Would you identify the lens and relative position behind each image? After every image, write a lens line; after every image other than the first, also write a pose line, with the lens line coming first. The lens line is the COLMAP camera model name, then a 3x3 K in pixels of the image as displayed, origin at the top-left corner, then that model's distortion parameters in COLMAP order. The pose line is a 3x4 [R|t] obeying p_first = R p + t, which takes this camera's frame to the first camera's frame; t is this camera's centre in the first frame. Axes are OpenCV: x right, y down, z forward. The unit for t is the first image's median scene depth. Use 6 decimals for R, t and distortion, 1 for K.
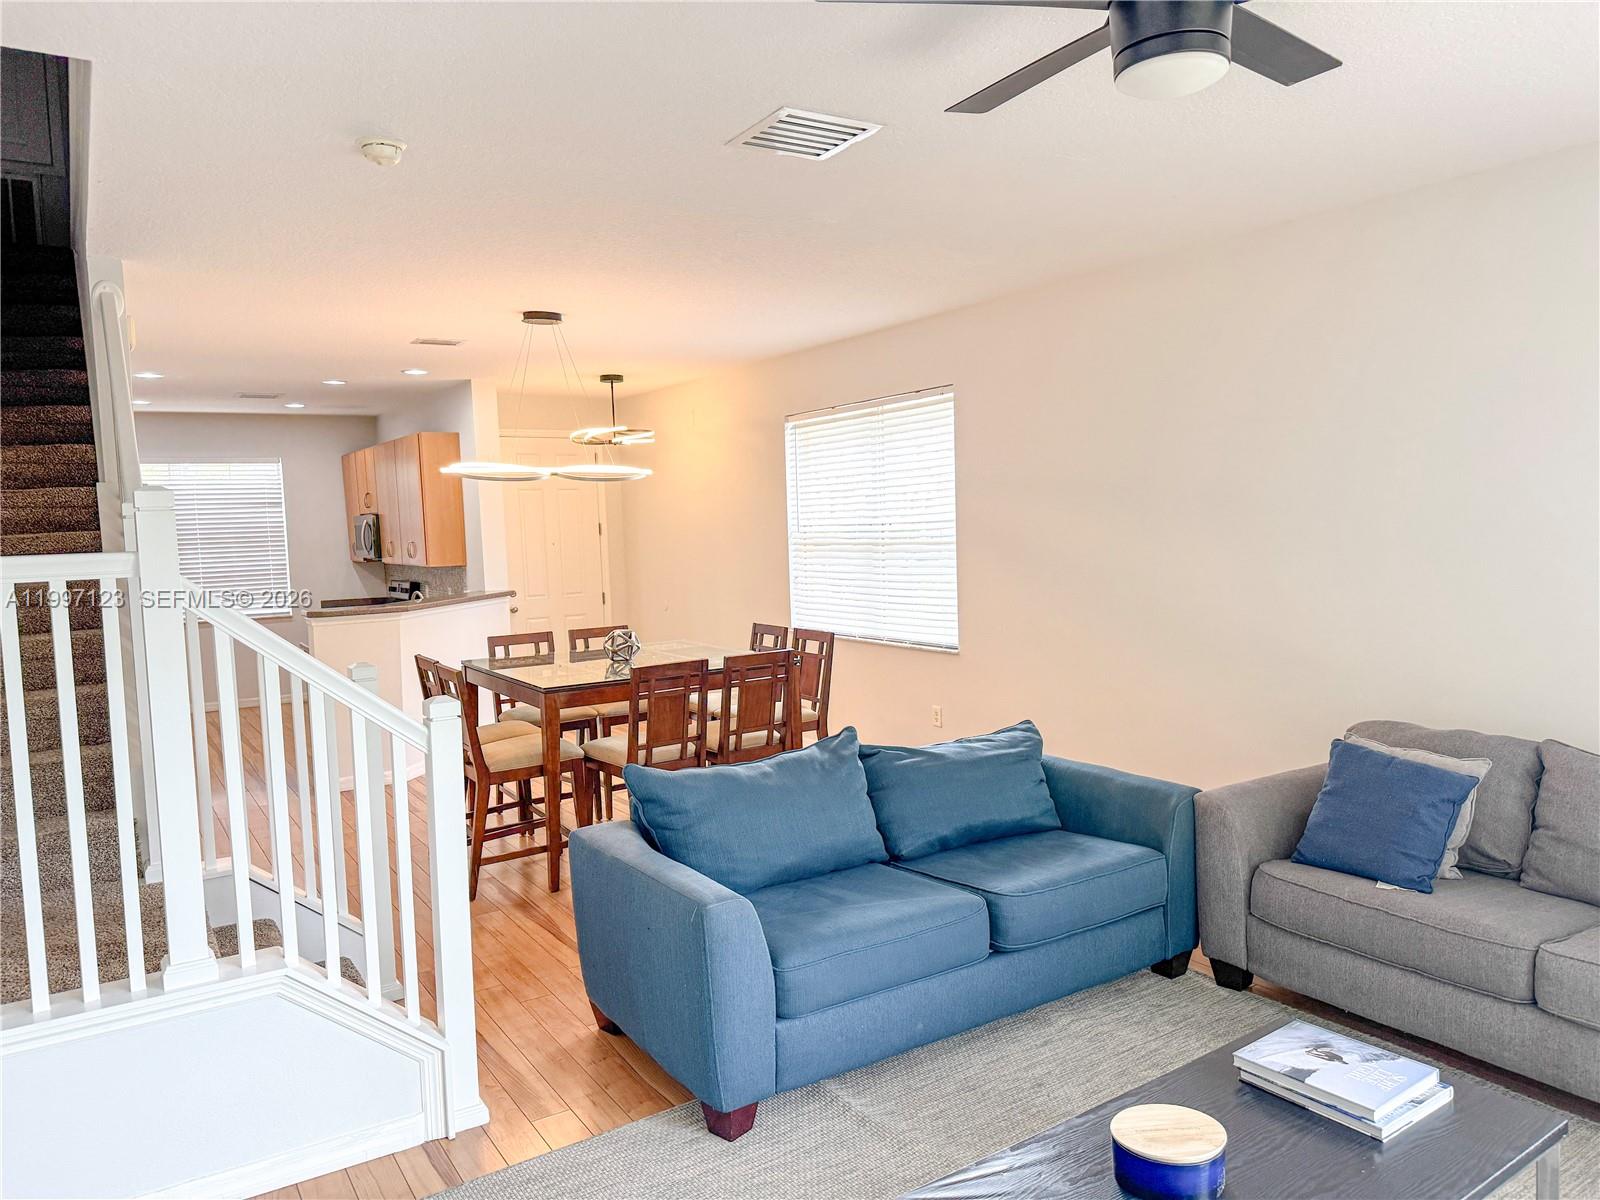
lens RADIAL K [[1112.4, 0, 789.4], [0, 1112.4, 604.6], [0, 0, 1]] dist [0.164872, -0.378577]
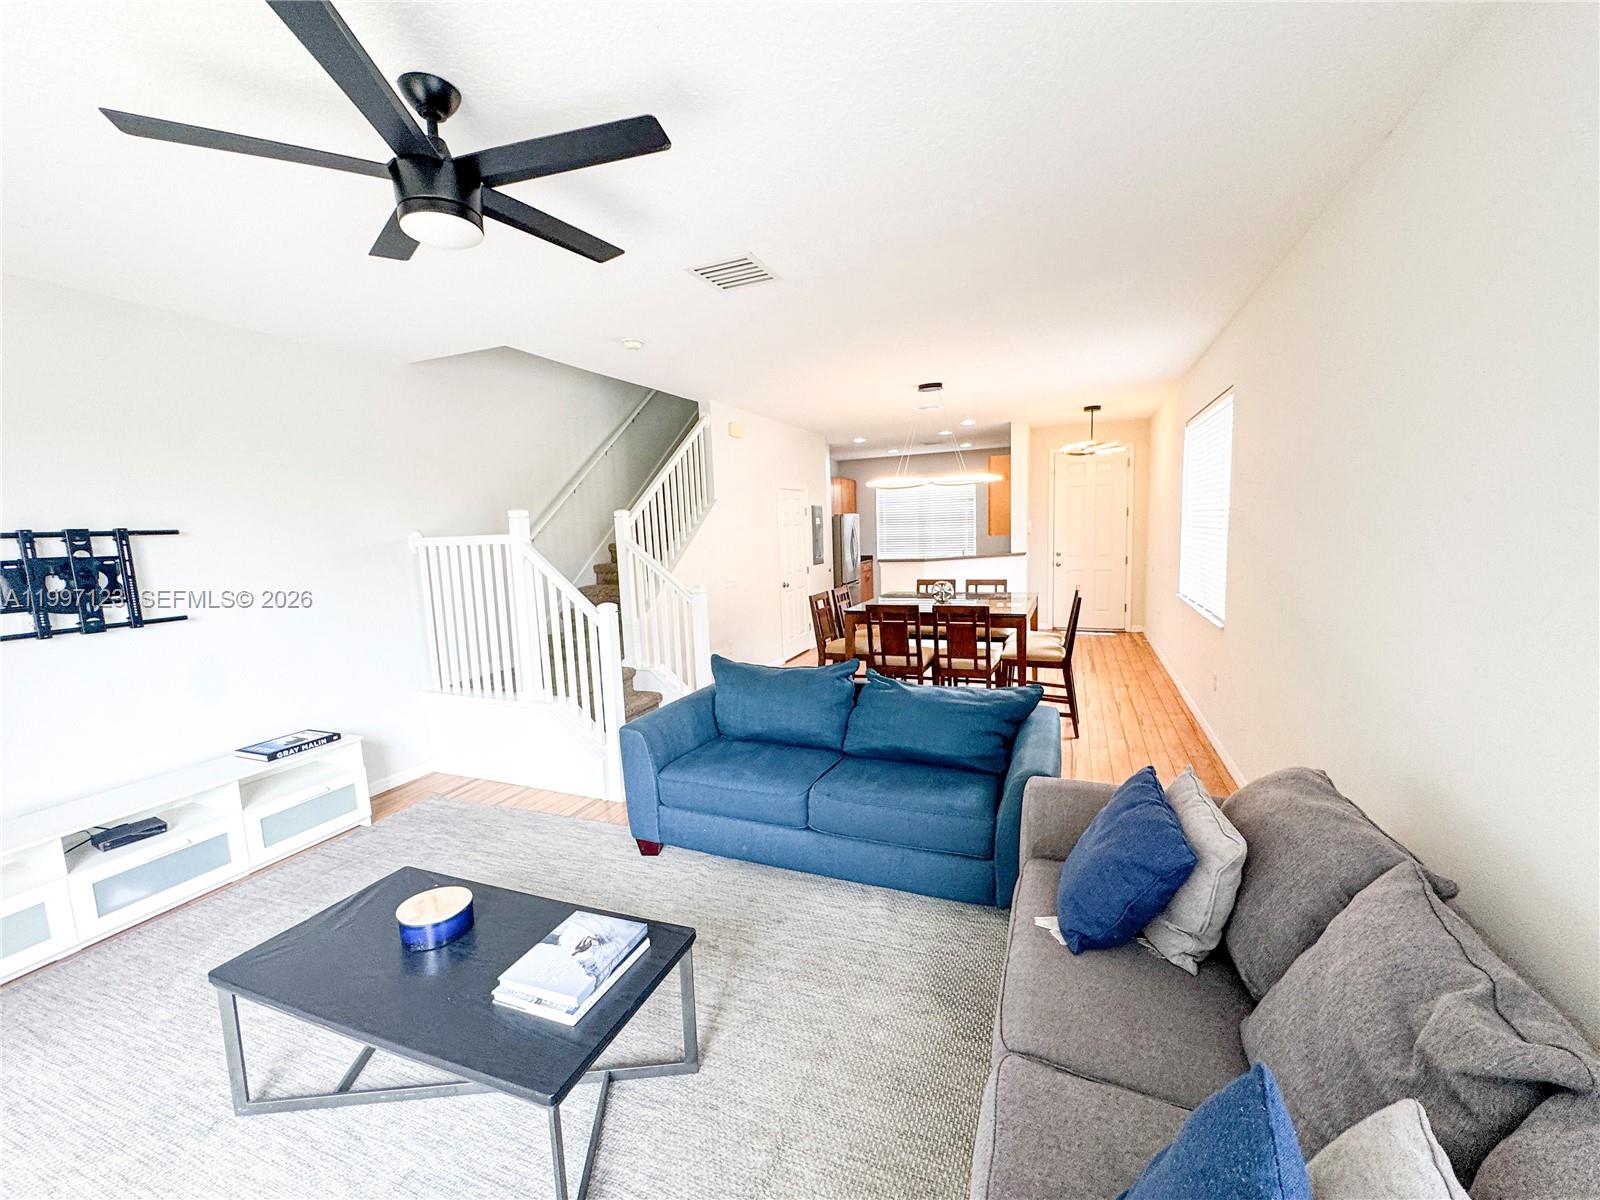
lens RADIAL K [[639.0, 0, 800.3], [0, 639.0, 597.7], [0, 0, 1]] dist [0.000675, -0.000118]
pose [[0.573646, 0.103836, -0.812495, 0.418698], [-0.042861, 0.994379, 0.096820, -0.029646], [0.817981, -0.020716, 0.574872, 0.280539]]
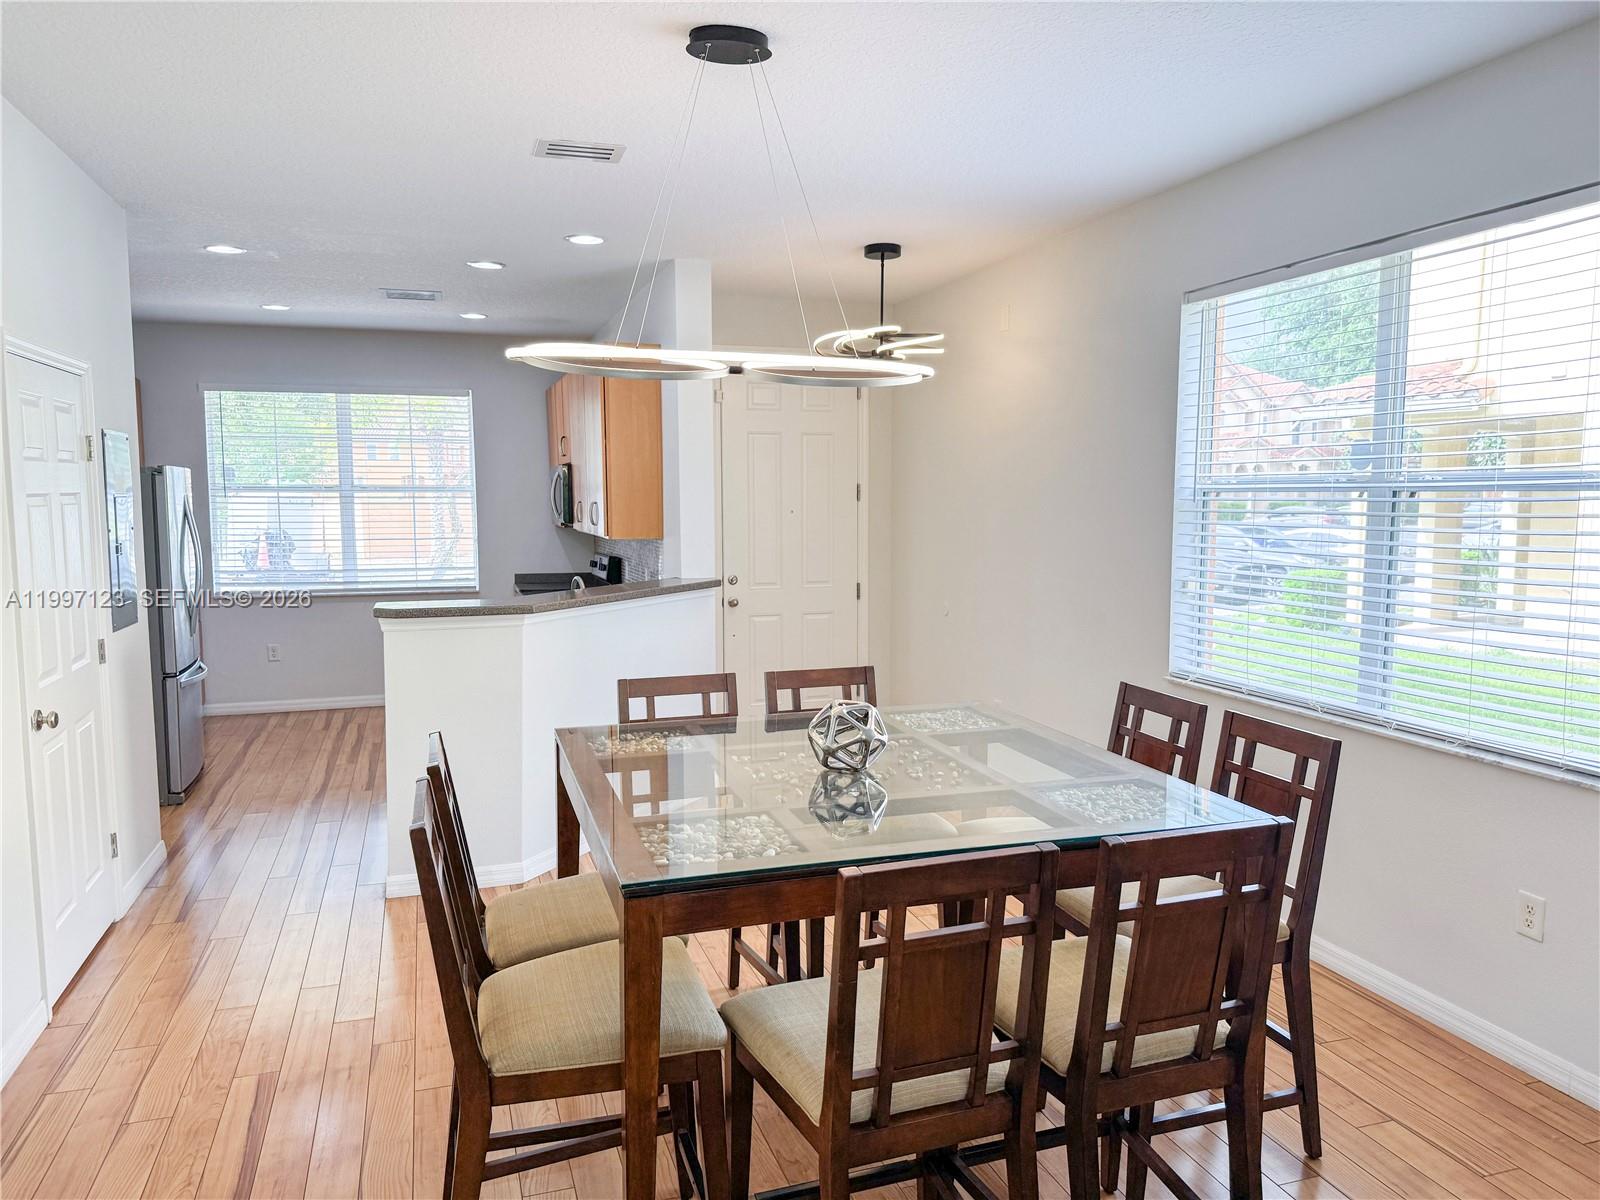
lens RADIAL K [[1114.2, 0, 801.5], [0, 1114.2, 606.0], [0, 0, 1]] dist [0.081996, -0.096845]
pose [[0.969985, 0.053884, -0.237119, -0.054919], [-0.047378, 0.998330, 0.033054, -0.027689], [0.238504, -0.020828, 0.970918, 0.487234]]
